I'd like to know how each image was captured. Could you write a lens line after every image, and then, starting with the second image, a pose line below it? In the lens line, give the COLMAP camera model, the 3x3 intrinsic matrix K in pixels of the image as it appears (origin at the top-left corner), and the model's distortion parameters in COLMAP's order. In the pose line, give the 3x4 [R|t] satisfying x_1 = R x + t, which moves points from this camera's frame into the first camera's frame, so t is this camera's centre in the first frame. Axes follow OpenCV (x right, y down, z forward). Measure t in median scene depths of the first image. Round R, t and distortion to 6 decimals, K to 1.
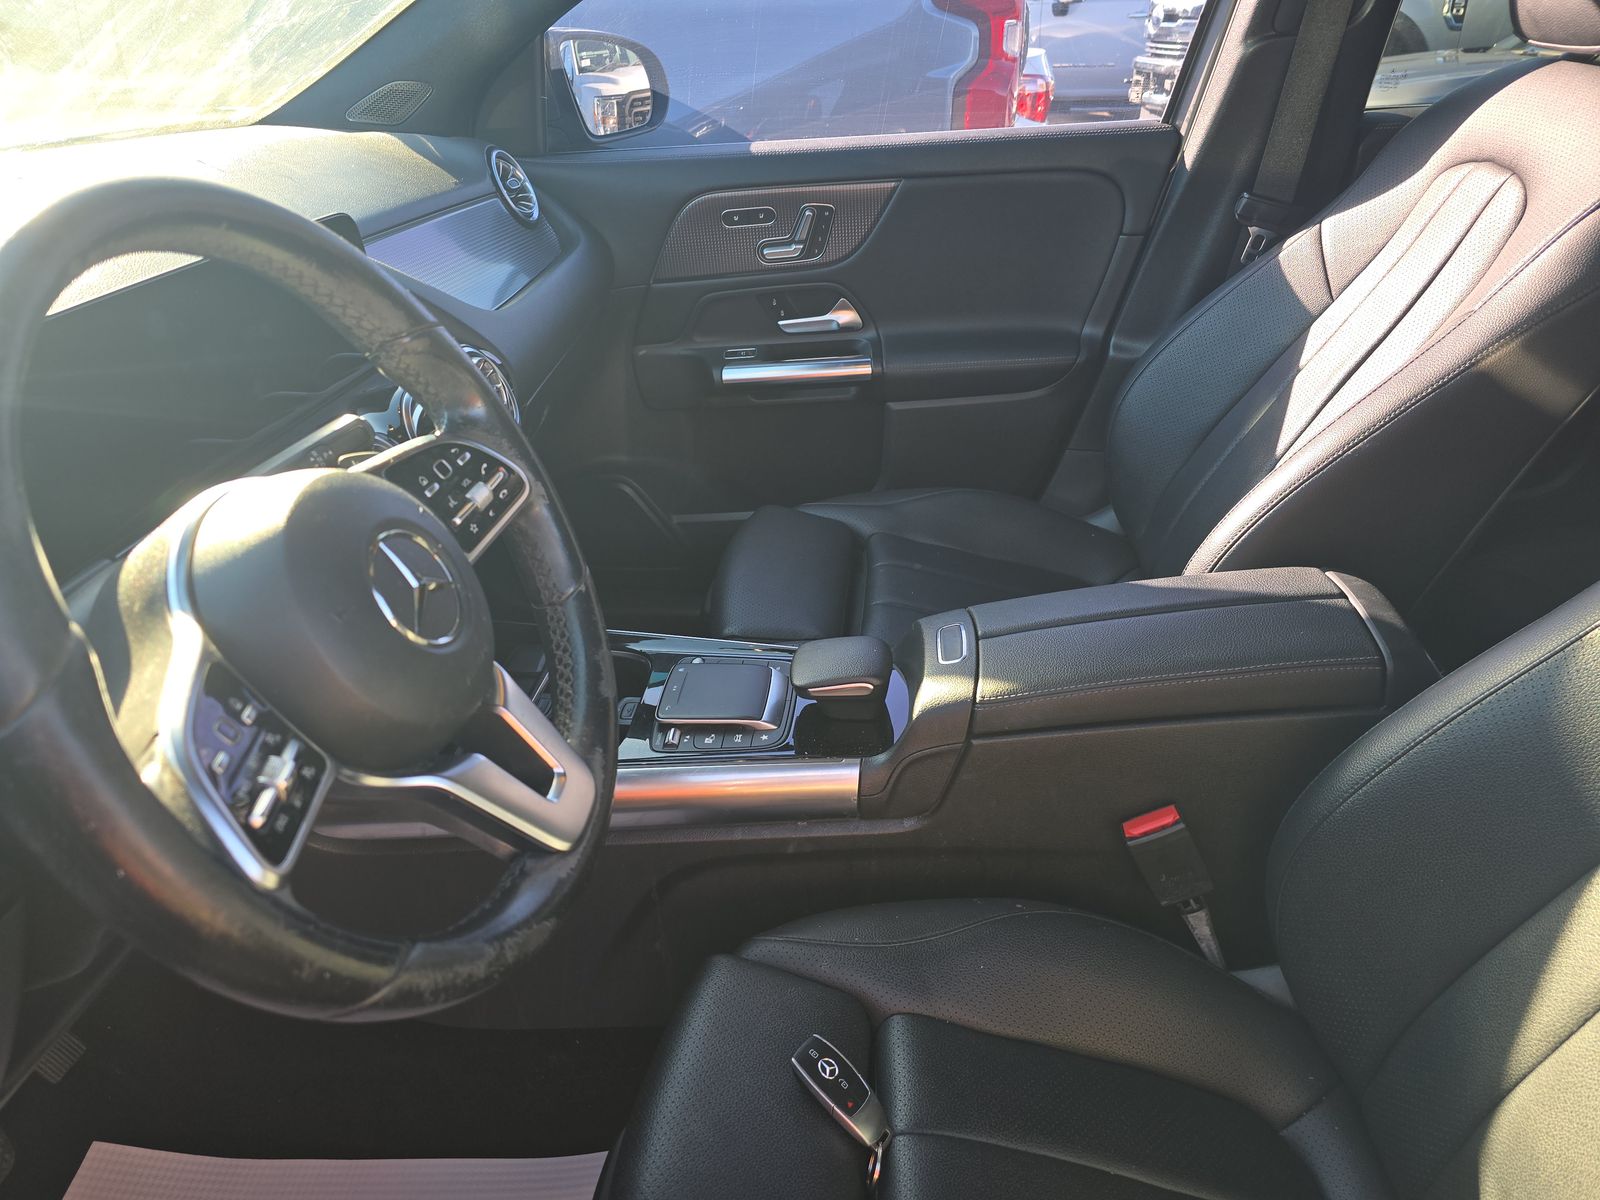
lens RADIAL K [[1082.5, 0, 800.0], [0, 1082.5, 600.0], [0, 0, 1]] dist [0.041416, -0.049090]
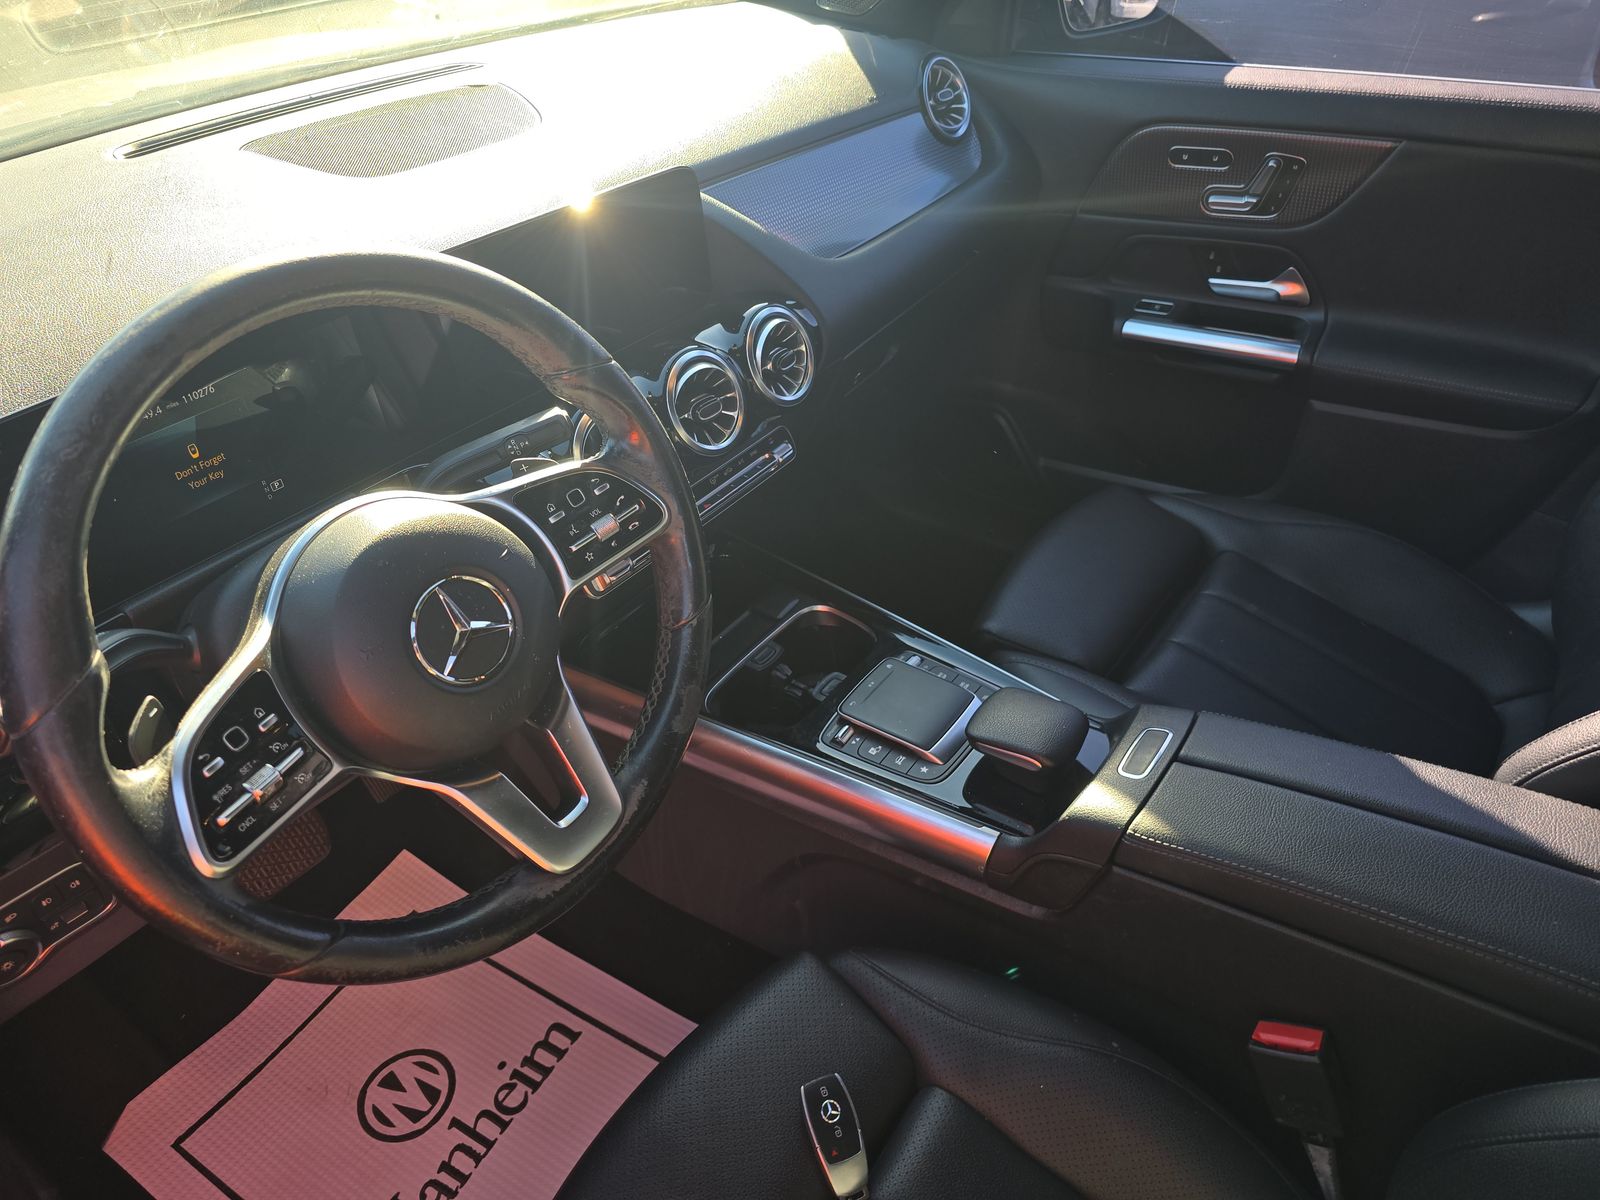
lens RADIAL K [[1082.5, 0, 800.0], [0, 1082.5, 600.0], [0, 0, 1]] dist [0.041416, -0.049090]
pose [[0.859120, 0.311359, -0.406163, 0.222350], [-0.240050, 0.946082, 0.217496, -0.206741], [0.451983, -0.089356, 0.887540, 0.085138]]
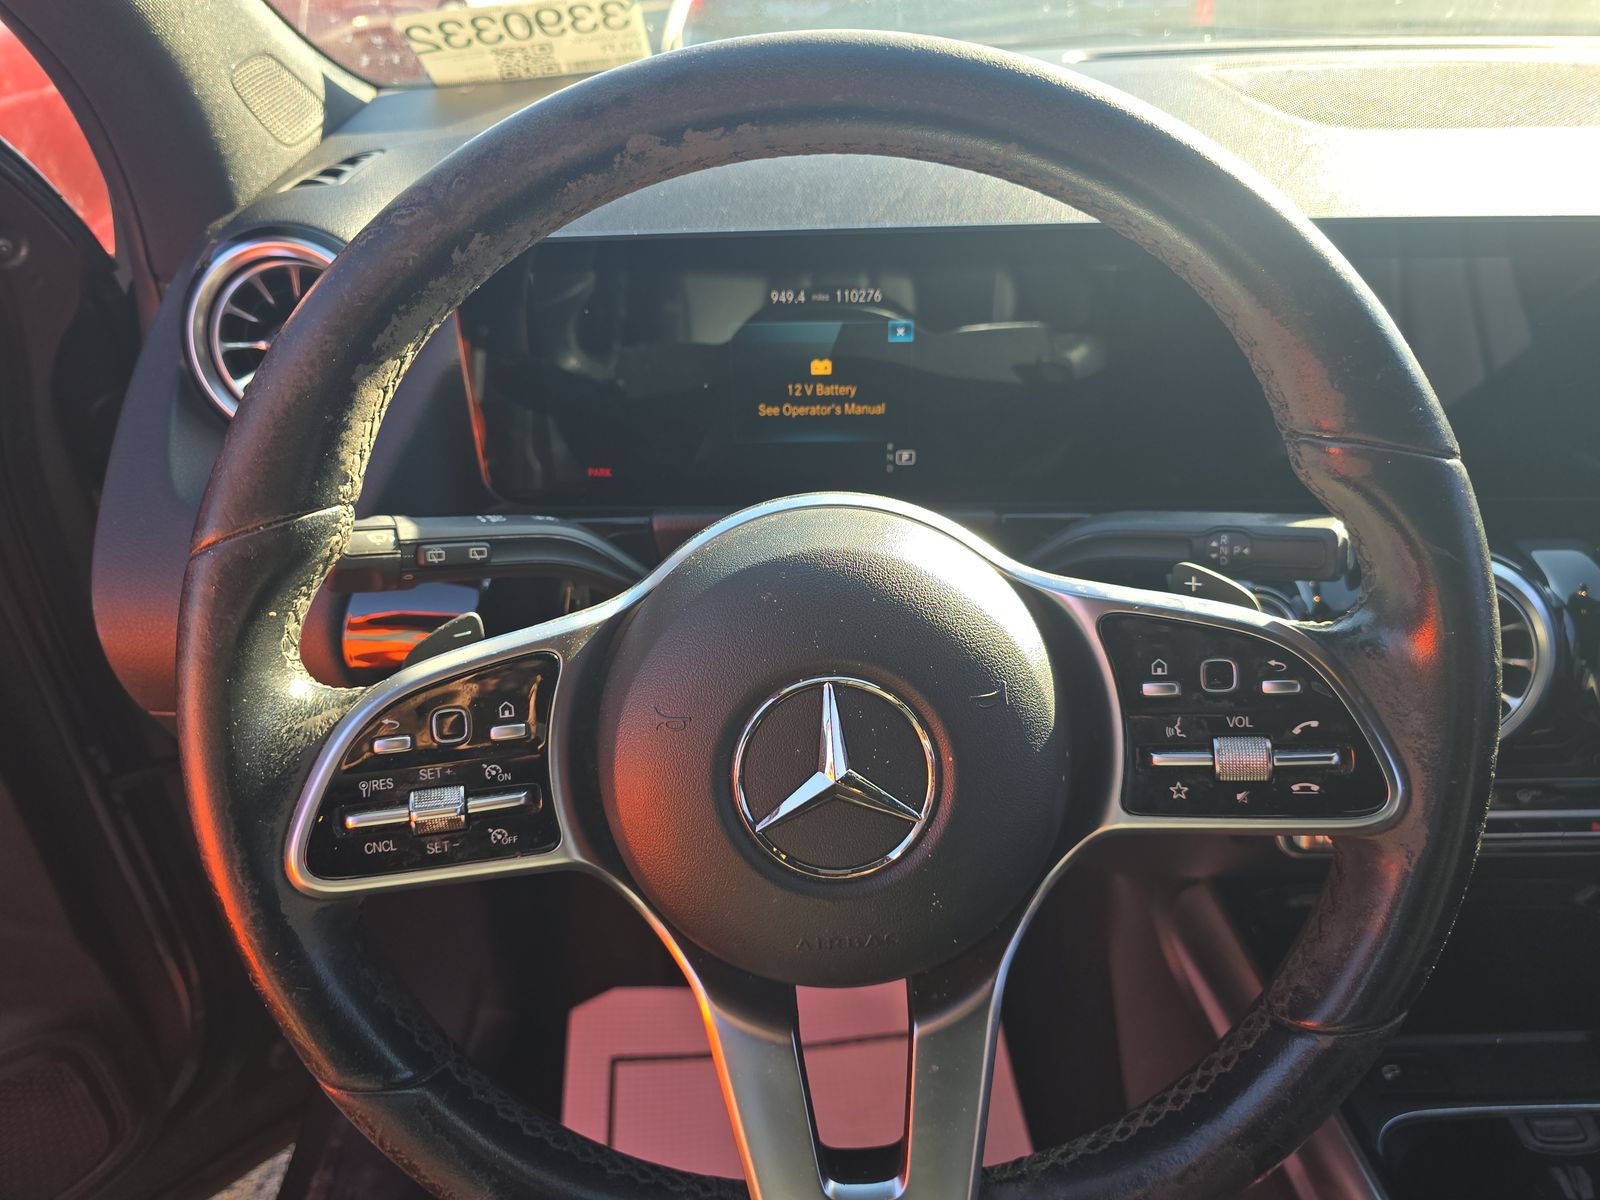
lens RADIAL K [[1104.0, 0, 800.0], [0, 1104.0, 600.0], [0, 0, 1]] dist [-0.001534, -0.004100]
pose [[0.079997, 0.542873, -0.835996, 0.057009], [-0.461695, 0.763476, 0.451600, -0.196365], [0.883424, 0.349849, 0.311717, 0.421041]]
